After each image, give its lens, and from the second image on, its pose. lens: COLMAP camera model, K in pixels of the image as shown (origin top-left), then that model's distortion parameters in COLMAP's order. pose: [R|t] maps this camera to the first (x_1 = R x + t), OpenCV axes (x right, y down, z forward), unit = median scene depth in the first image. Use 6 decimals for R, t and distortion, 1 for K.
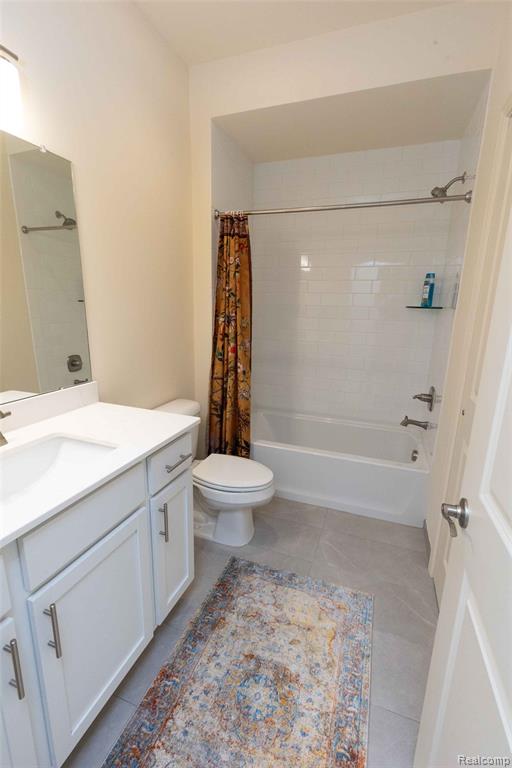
lens RADIAL K [[344.8, 0, 260.1], [0, 344.8, 386.9], [0, 0, 1]] dist [0.009170, -0.001798]
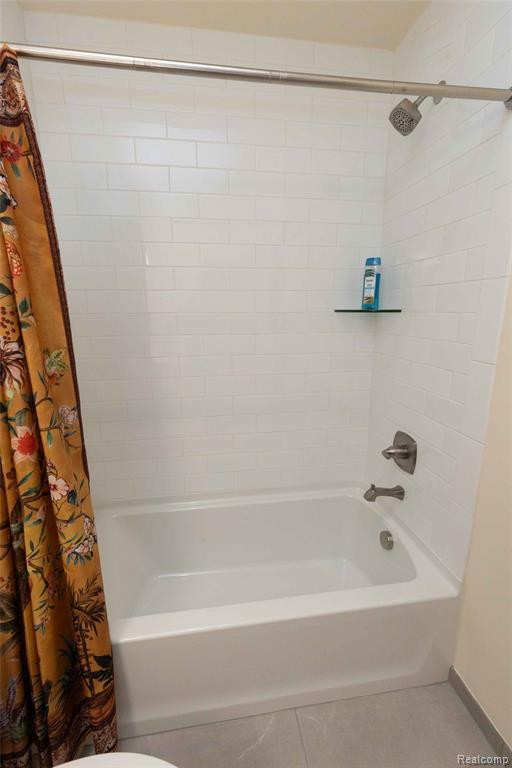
lens RADIAL K [[344.8, 0, 255.5], [0, 344.8, 388.2], [0, 0, 1]] dist [0.009170, -0.001798]
pose [[0.877624, -0.134064, 0.460221, -0.028036], [0.145788, 0.989264, 0.010165, -0.130542], [-0.456643, 0.058173, 0.887746, 0.558418]]
